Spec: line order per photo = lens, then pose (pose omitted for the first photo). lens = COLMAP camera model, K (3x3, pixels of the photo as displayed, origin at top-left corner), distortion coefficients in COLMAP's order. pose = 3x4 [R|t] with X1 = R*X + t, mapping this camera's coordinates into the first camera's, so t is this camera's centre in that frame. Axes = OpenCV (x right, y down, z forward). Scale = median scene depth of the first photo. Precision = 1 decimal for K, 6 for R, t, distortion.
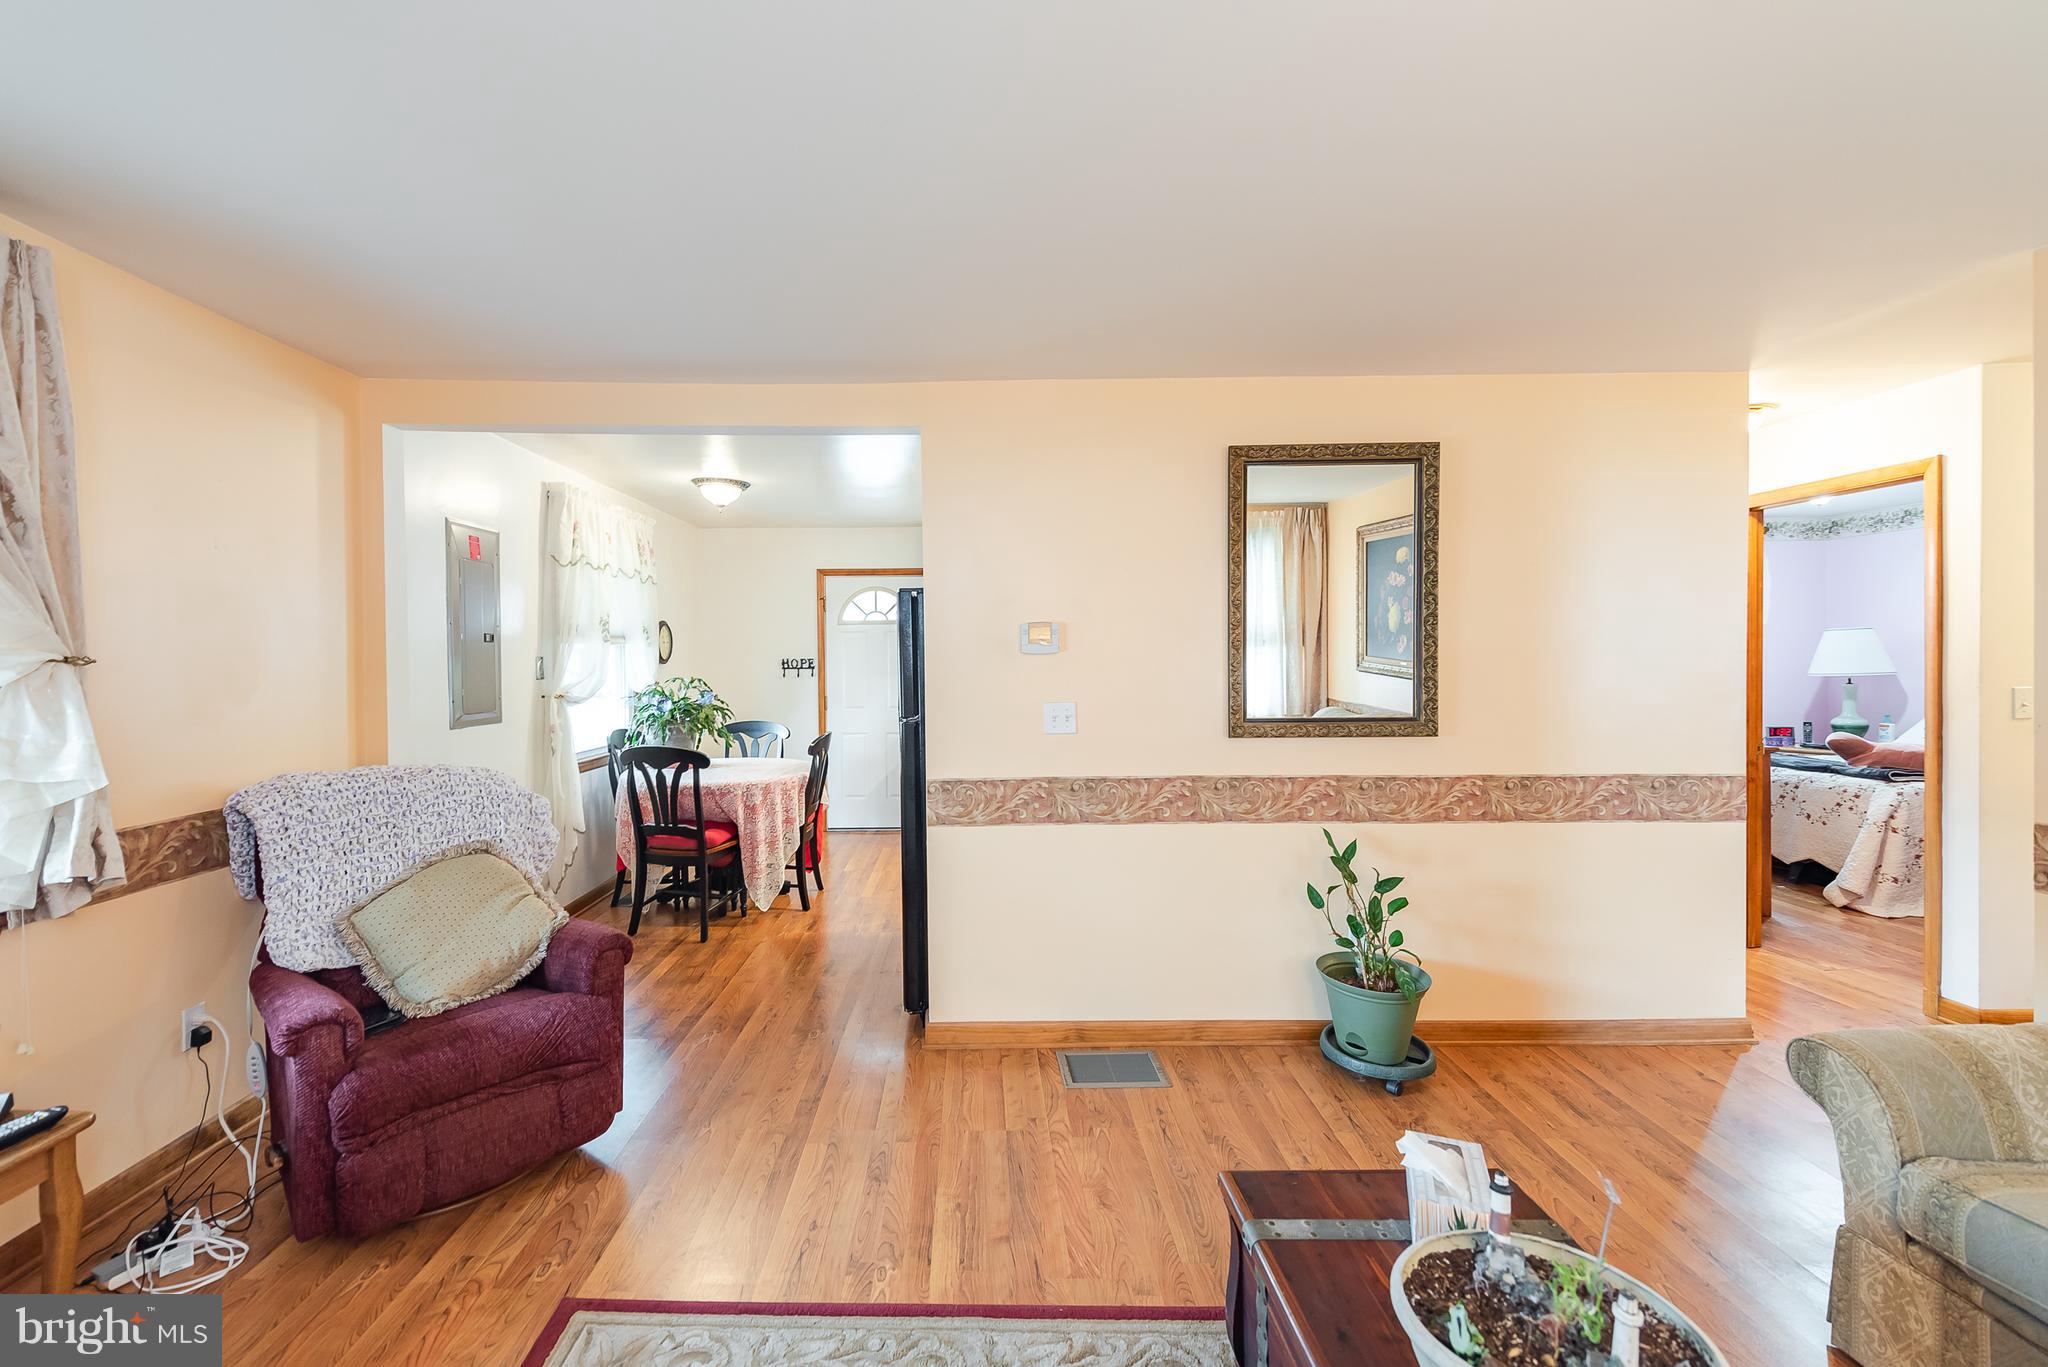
lens RADIAL K [[849.2, 0, 965.2], [0, 849.2, 661.4], [0, 0, 1]] dist [0.003586, -0.002652]
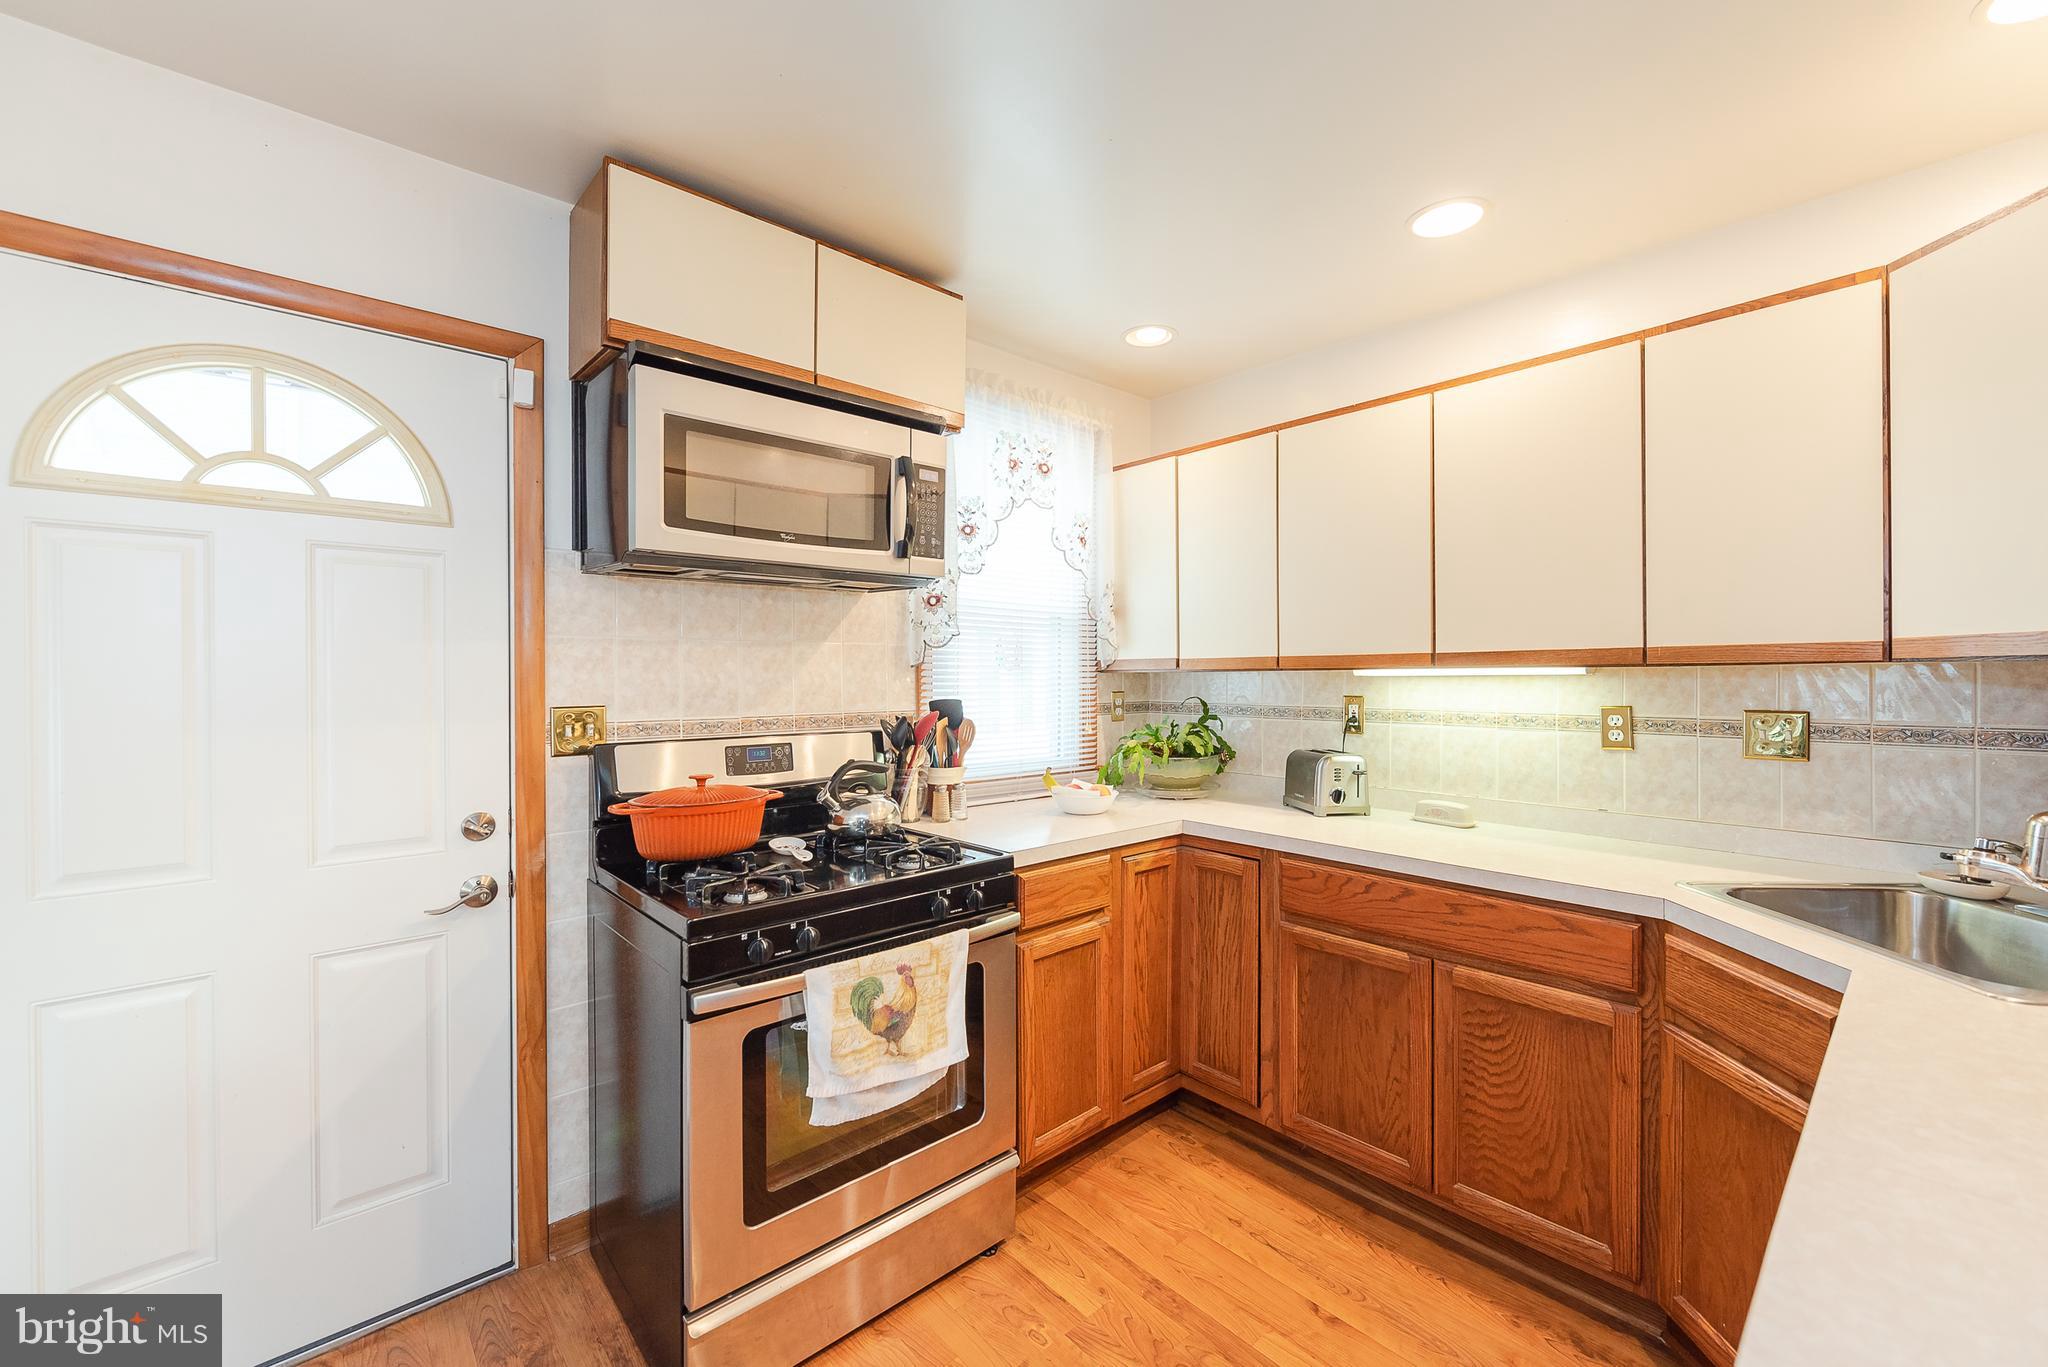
lens RADIAL K [[819.2, 0, 1028.0], [0, 819.2, 680.9], [0, 0, 1]] dist [0.005800, -0.003821]
pose [[0.729569, 0.001964, 0.683904, -0.234490], [0.000195, 0.999995, -0.003080, 0.011821], [-0.683907, 0.002381, 0.729565, 1.526030]]
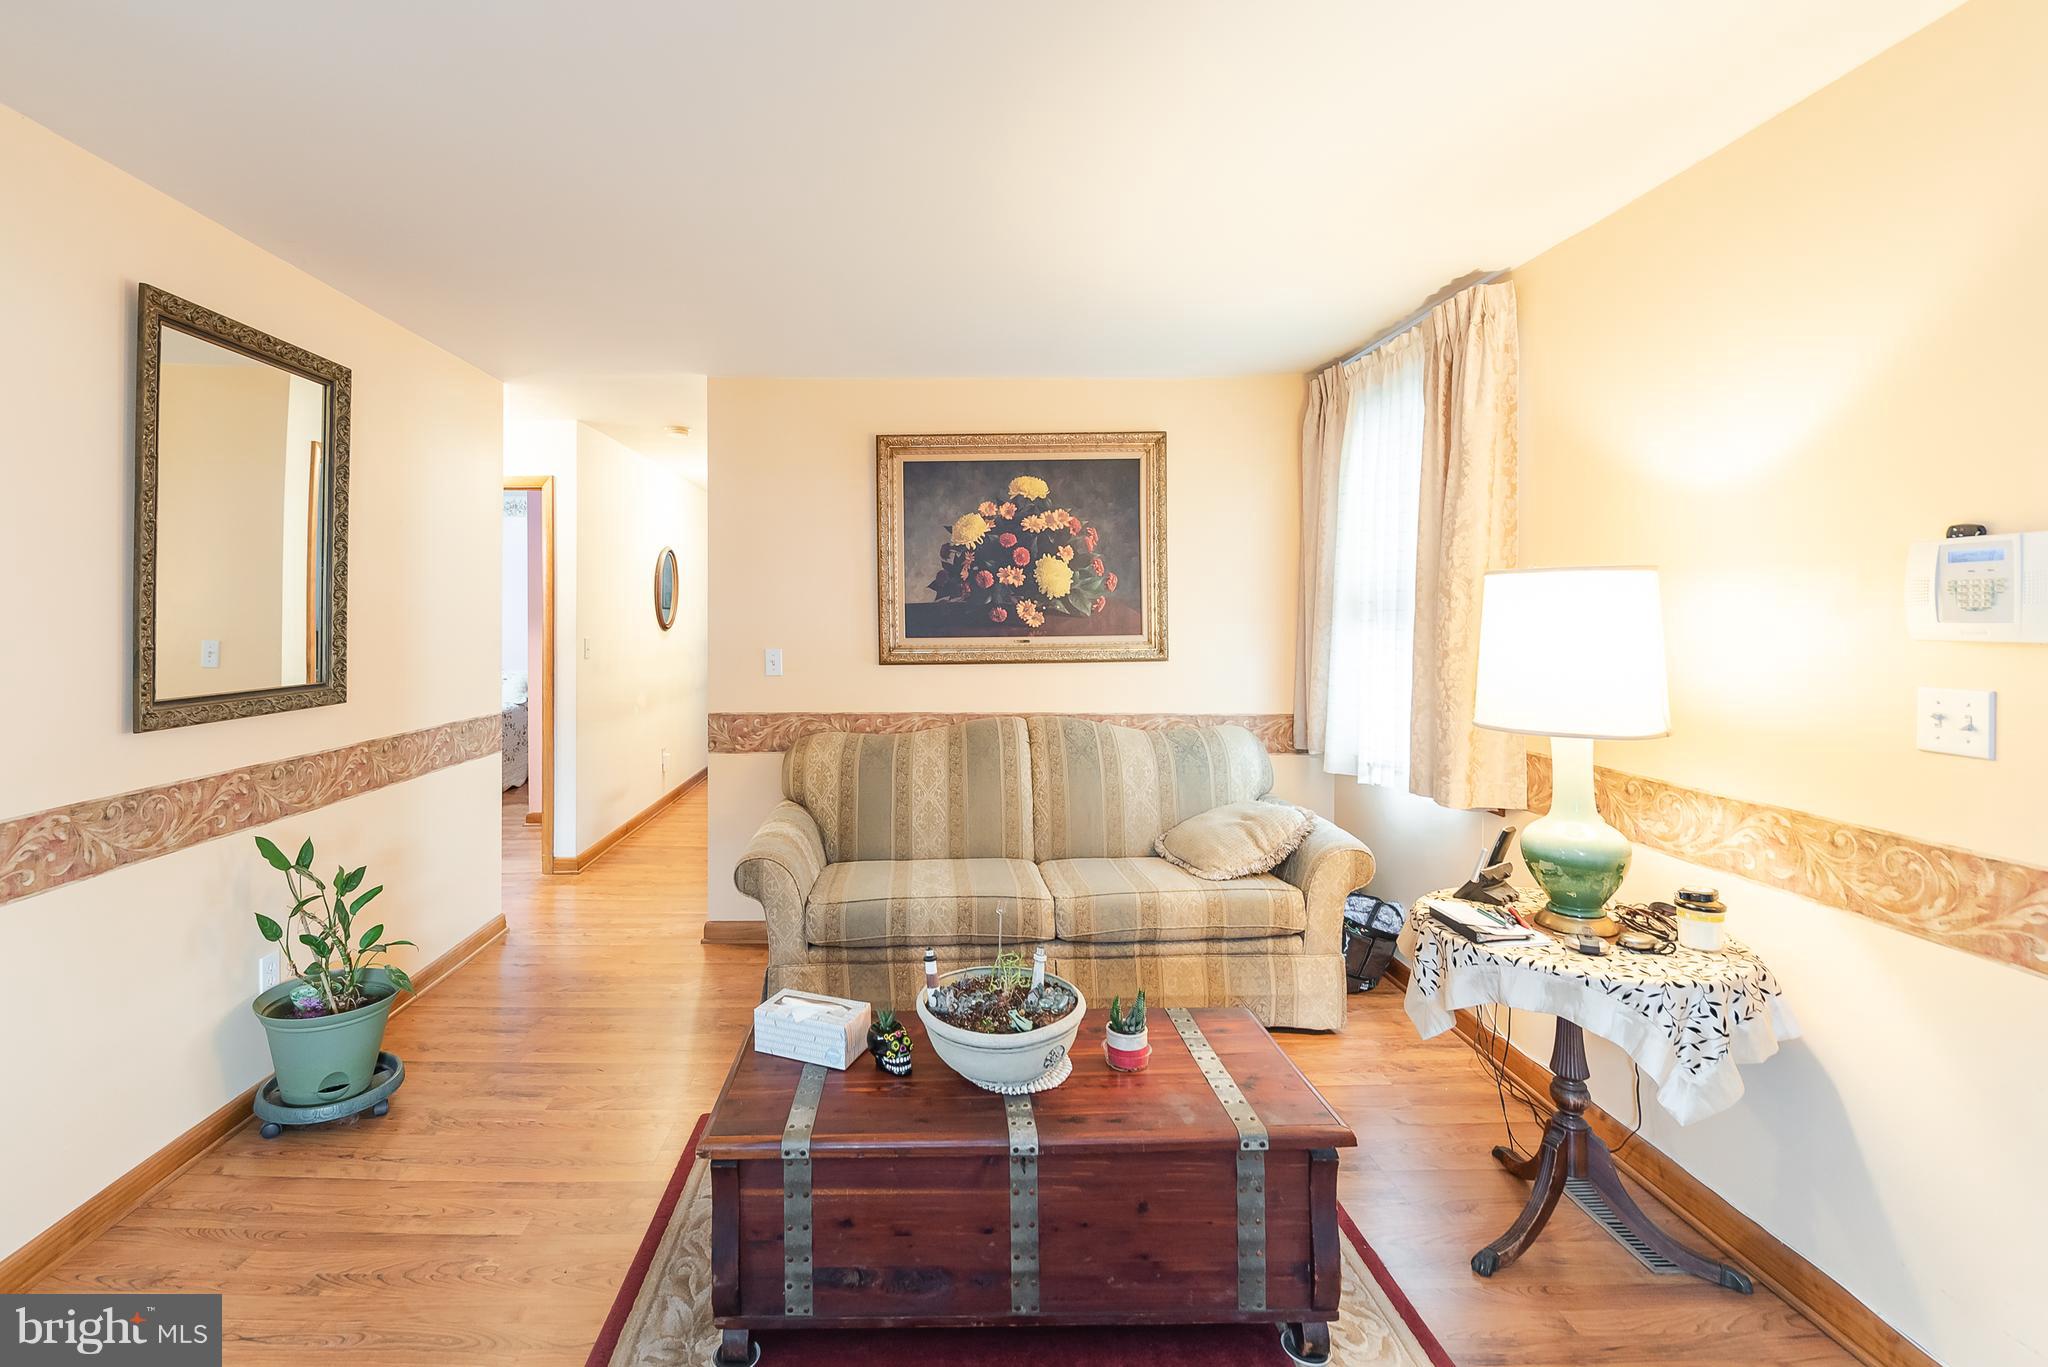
lens RADIAL K [[902.0, 0, 937.1], [0, 902.0, 618.7], [0, 0, 1]] dist [0.007378, -0.002423]
pose [[-0.019440, 0.006285, 0.999791, -0.391285], [0.005608, 0.999965, -0.006177, 0.010682], [-0.999795, 0.005486, -0.019475, 0.405635]]
